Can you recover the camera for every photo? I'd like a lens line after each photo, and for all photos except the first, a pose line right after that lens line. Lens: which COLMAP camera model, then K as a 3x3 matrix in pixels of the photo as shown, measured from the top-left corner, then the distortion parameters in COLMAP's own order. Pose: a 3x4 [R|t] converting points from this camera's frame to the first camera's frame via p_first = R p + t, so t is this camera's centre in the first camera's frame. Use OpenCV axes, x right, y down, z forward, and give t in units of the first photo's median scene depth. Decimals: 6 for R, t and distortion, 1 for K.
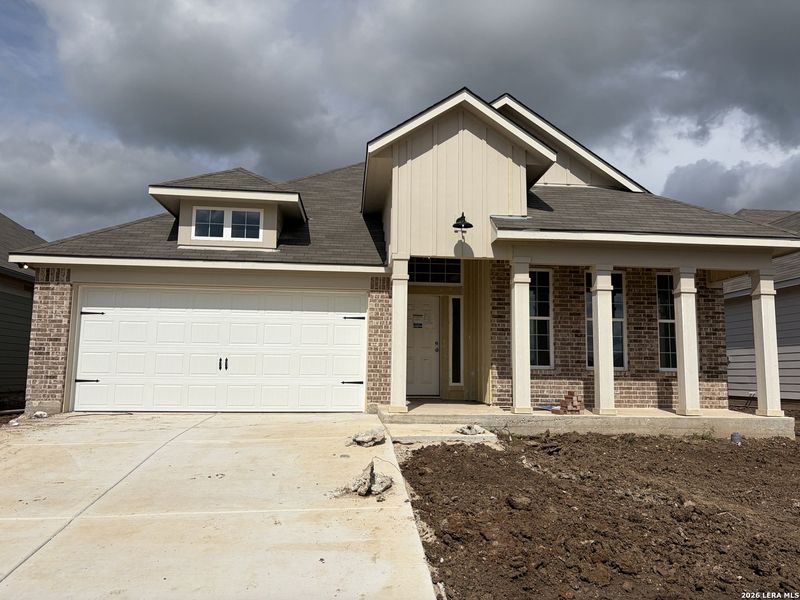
lens RADIAL K [[614.3, 0, 397.1], [0, 614.3, 293.9], [0, 0, 1]] dist [0.034820, -0.035035]
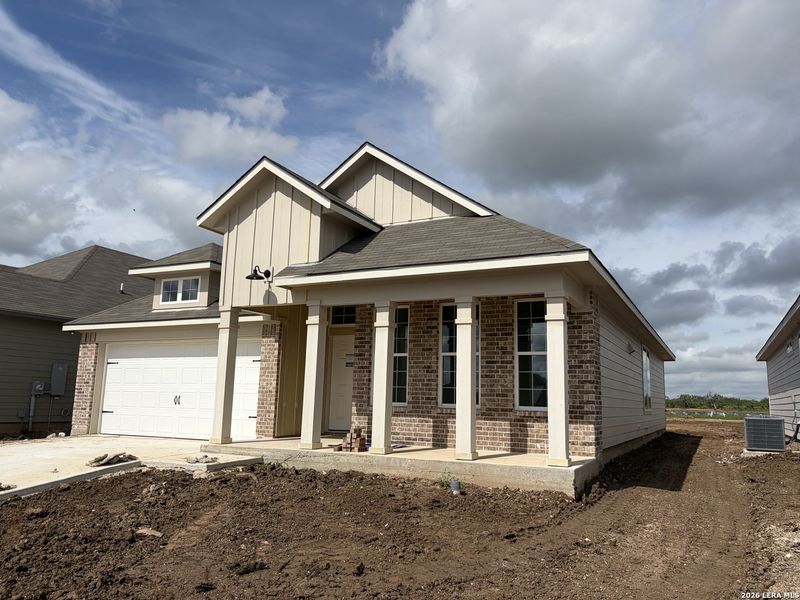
lens RADIAL K [[614.3, 0, 390.0], [0, 614.3, 299.3], [0, 0, 1]] dist [0.034820, -0.035035]
pose [[0.843385, -0.082443, -0.530946, 0.781108], [0.057623, 0.996337, -0.063177, 0.011590], [0.534210, 0.022688, 0.845047, 0.149822]]
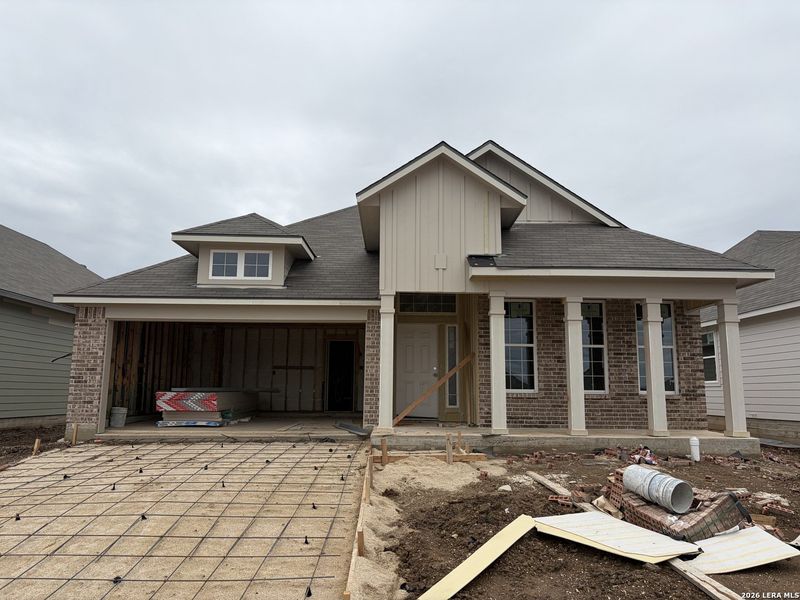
lens RADIAL K [[614.3, 0, 401.7], [0, 614.3, 292.6], [0, 0, 1]] dist [0.034820, -0.035035]
pose [[0.997294, -0.016479, -0.071648, 0.098467], [0.014052, 0.999315, -0.034246, -0.019824], [0.072163, 0.033147, 0.996842, -0.098566]]
